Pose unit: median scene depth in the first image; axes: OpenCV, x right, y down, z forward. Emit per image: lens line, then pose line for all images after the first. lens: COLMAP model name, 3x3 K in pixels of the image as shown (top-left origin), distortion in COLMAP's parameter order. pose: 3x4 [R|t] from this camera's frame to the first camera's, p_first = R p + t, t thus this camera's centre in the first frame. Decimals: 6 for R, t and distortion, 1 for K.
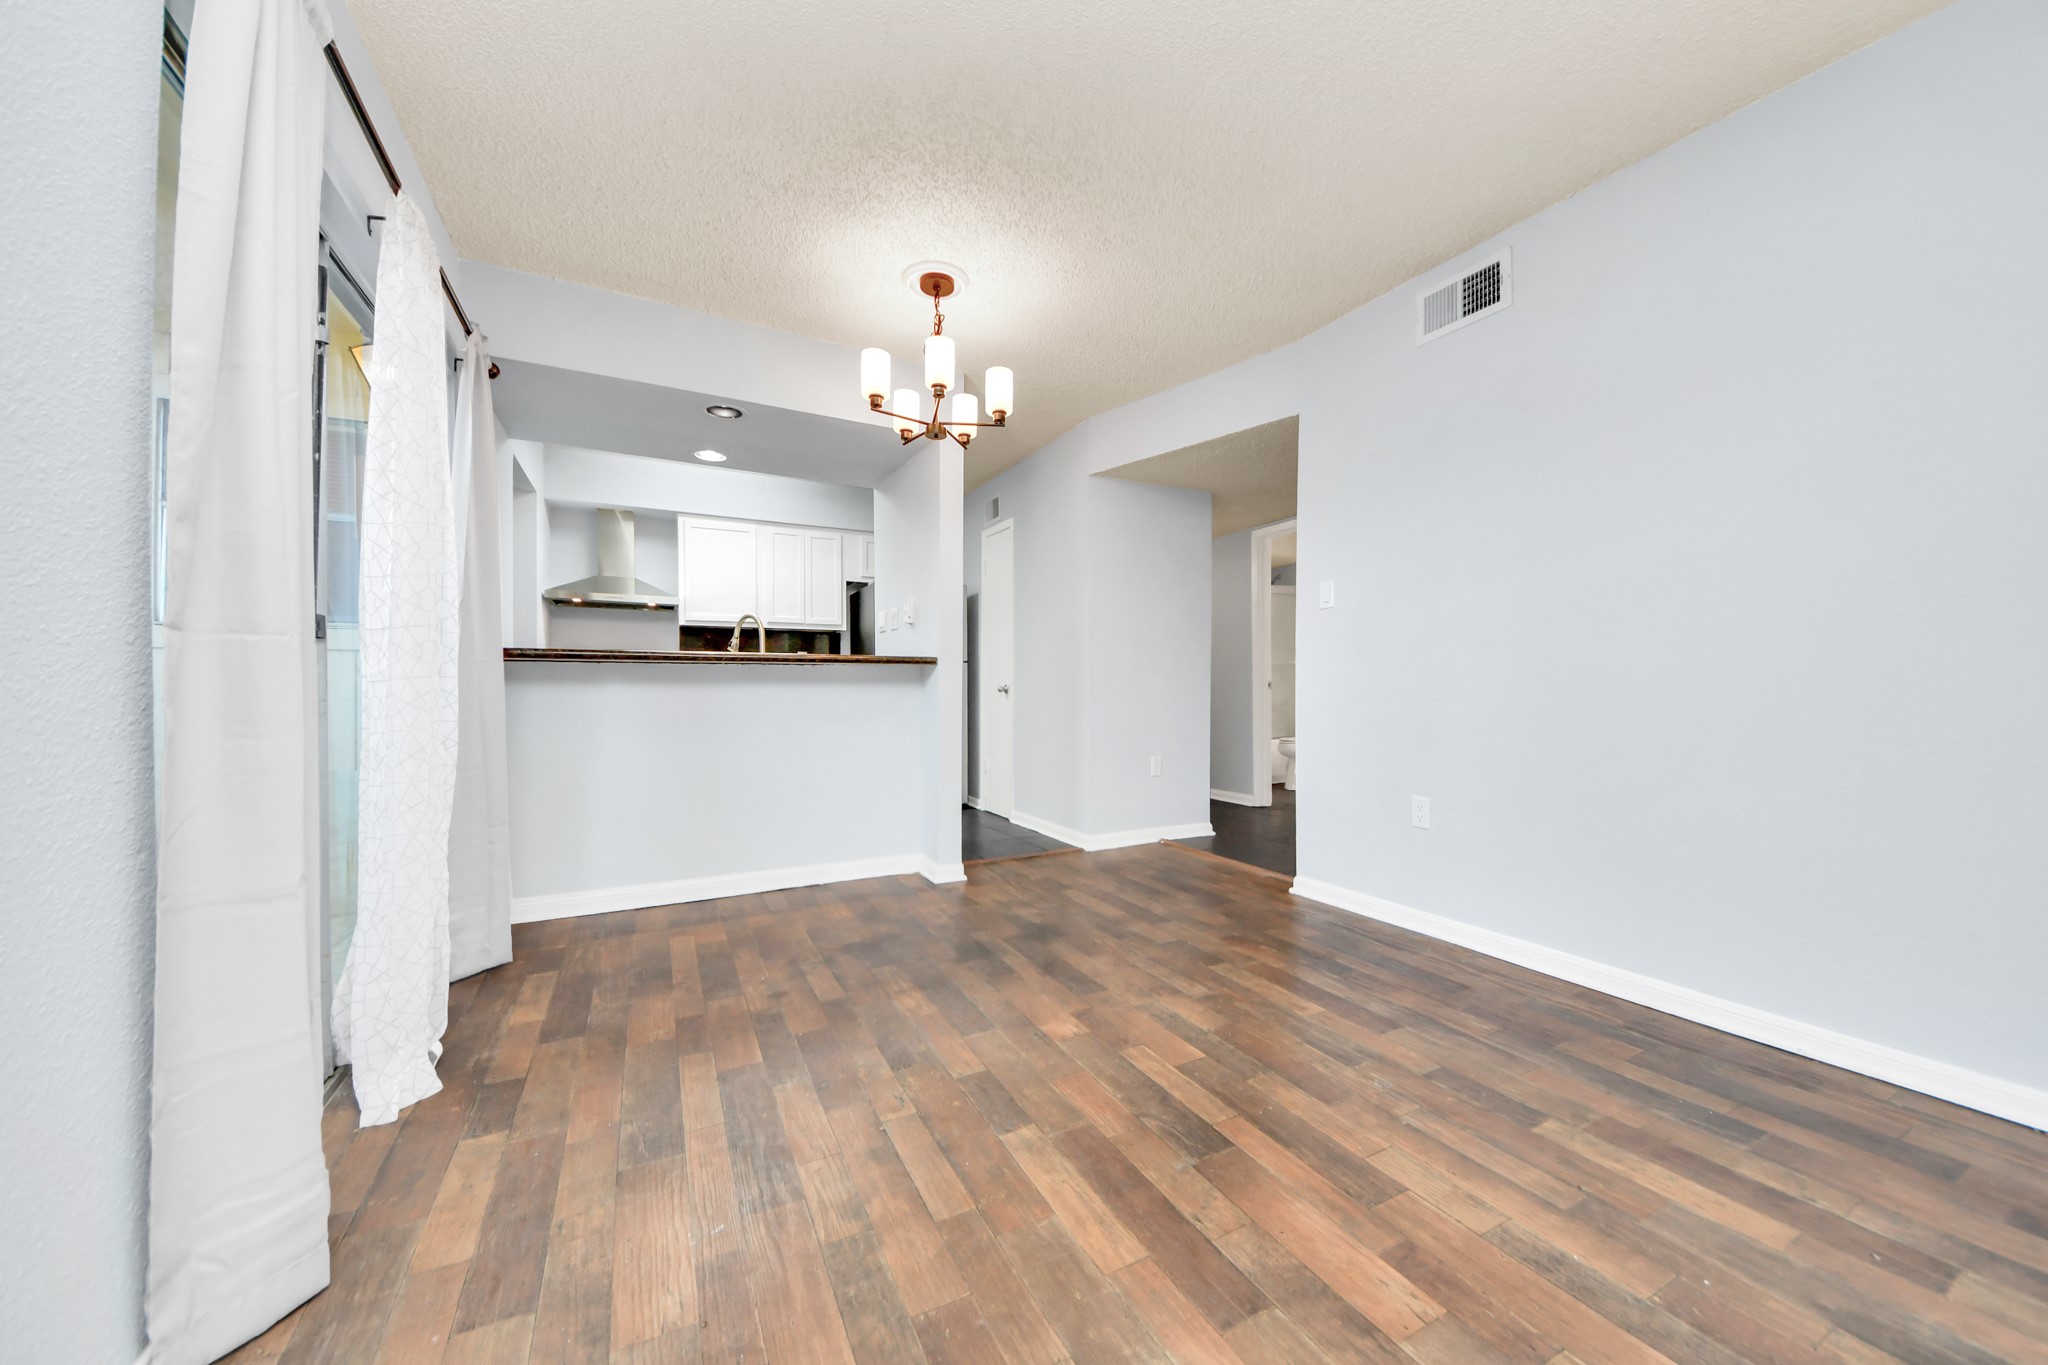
lens RADIAL K [[716.2, 0, 1028.6], [0, 716.2, 689.9], [0, 0, 1]] dist [0.023361, -0.009041]
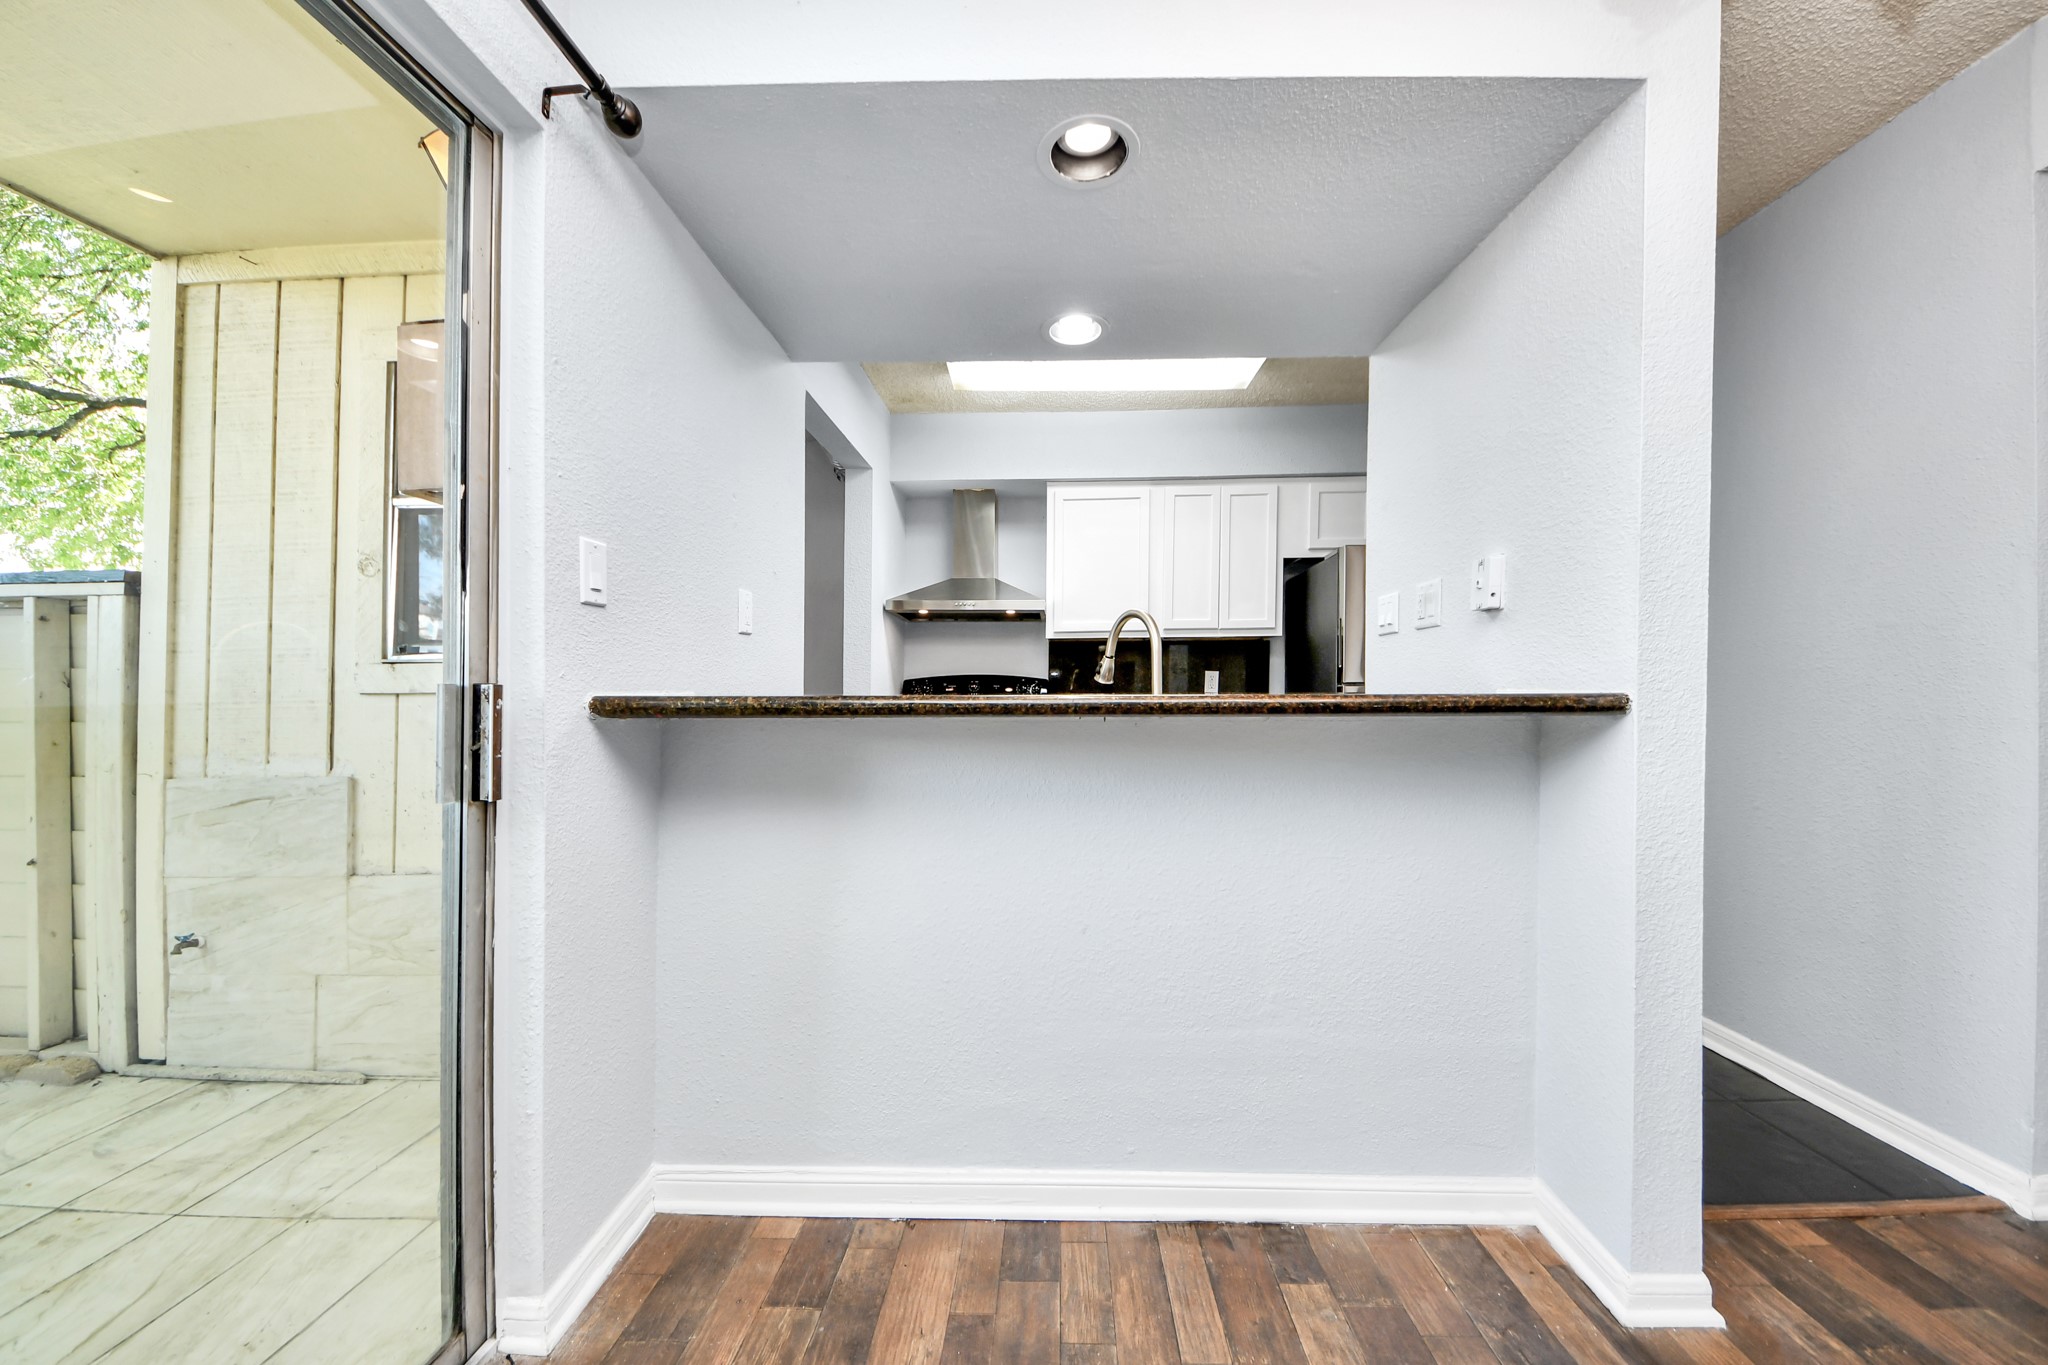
lens RADIAL K [[714.9, 0, 1033.2], [0, 714.9, 694.8], [0, 0, 1]] dist [0.061751, -0.000011]
pose [[0.863299, -0.002371, -0.504687, -0.147905], [-0.000118, 0.999988, -0.004901, -0.033208], [0.504692, 0.004291, 0.863289, 0.401994]]
